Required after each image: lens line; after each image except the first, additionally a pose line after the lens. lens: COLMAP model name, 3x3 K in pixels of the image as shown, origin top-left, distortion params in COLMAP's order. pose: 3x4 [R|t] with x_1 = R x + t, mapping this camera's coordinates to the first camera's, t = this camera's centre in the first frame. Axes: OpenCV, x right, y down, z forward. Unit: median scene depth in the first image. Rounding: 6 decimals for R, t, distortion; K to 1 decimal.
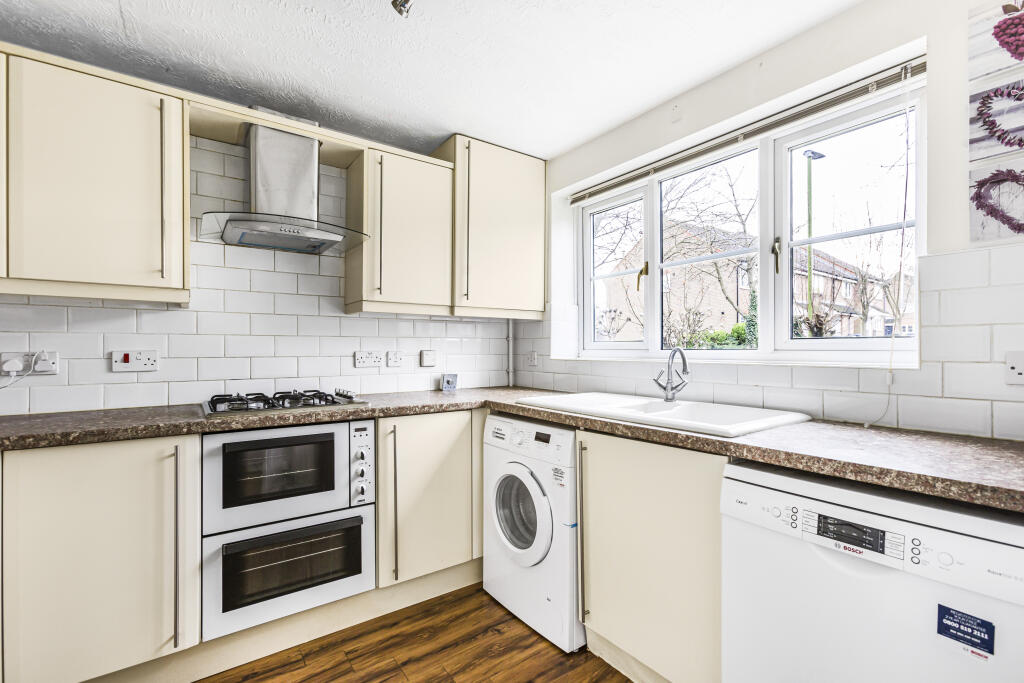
lens RADIAL K [[445.9, 0, 514.8], [0, 445.9, 338.8], [0, 0, 1]] dist [-0.019594, 0.009893]
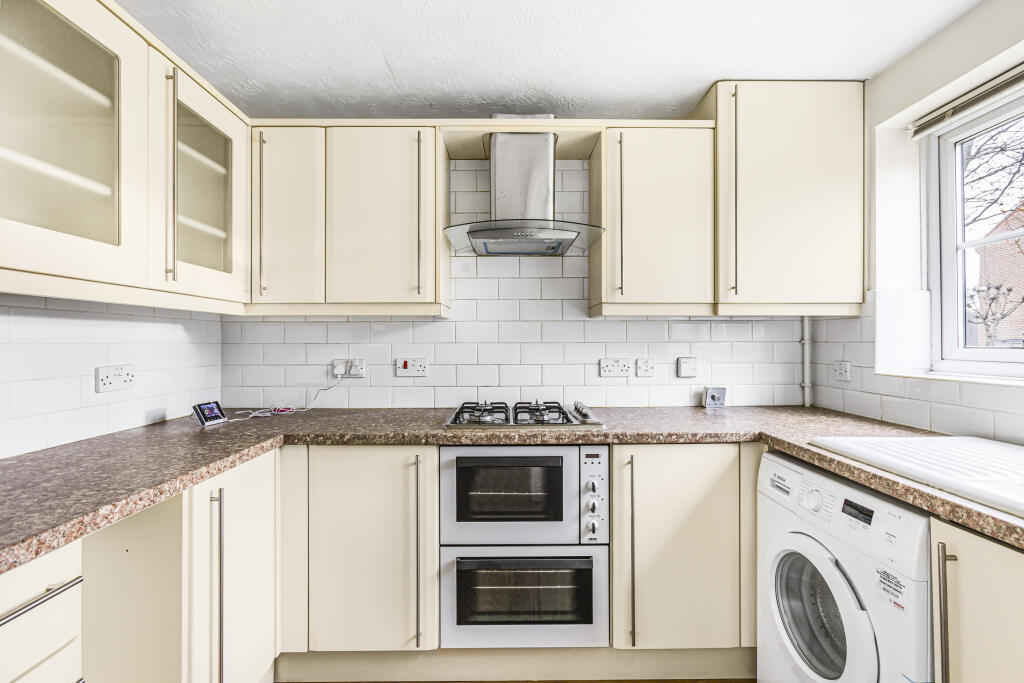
lens RADIAL K [[445.9, 0, 514.8], [0, 445.9, 338.8], [0, 0, 1]] dist [-0.019594, 0.009893]
pose [[0.820356, -0.006636, -0.571814, 0.022729], [0.014699, 0.999847, 0.009485, -0.031035], [0.571664, -0.016186, 0.820328, 0.207217]]
